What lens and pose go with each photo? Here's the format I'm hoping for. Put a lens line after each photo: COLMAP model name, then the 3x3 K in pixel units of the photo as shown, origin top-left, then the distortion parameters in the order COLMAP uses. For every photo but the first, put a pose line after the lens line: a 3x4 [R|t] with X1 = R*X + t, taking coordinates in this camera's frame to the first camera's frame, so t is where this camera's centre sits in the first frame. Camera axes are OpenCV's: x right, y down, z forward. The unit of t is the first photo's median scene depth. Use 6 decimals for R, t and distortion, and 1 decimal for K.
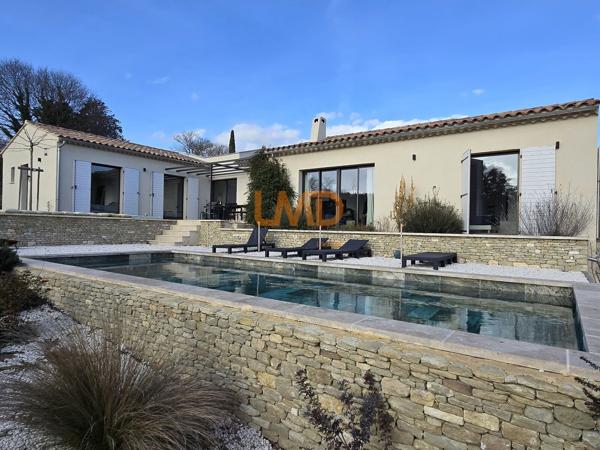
lens RADIAL K [[357.3, 0, 301.2], [0, 357.3, 224.5], [0, 0, 1]] dist [0.000218, 0.000114]
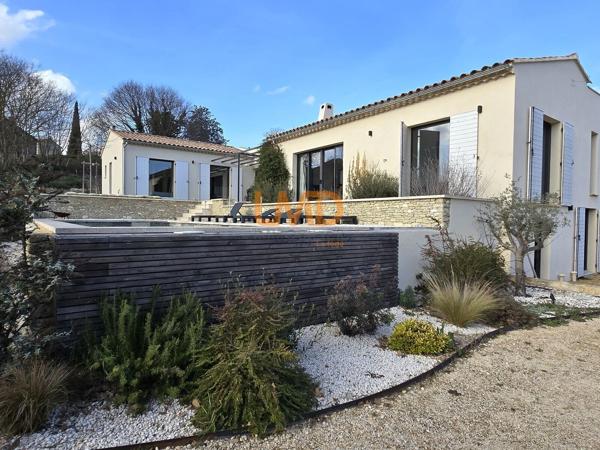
lens RADIAL K [[357.3, 0, 301.2], [0, 357.3, 224.5], [0, 0, 1]] dist [0.000218, 0.000114]
pose [[0.956255, -0.002196, -0.292527, 0.323534], [0.008483, 0.999759, 0.020224, 0.044296], [0.292413, -0.021821, 0.956043, -0.060030]]
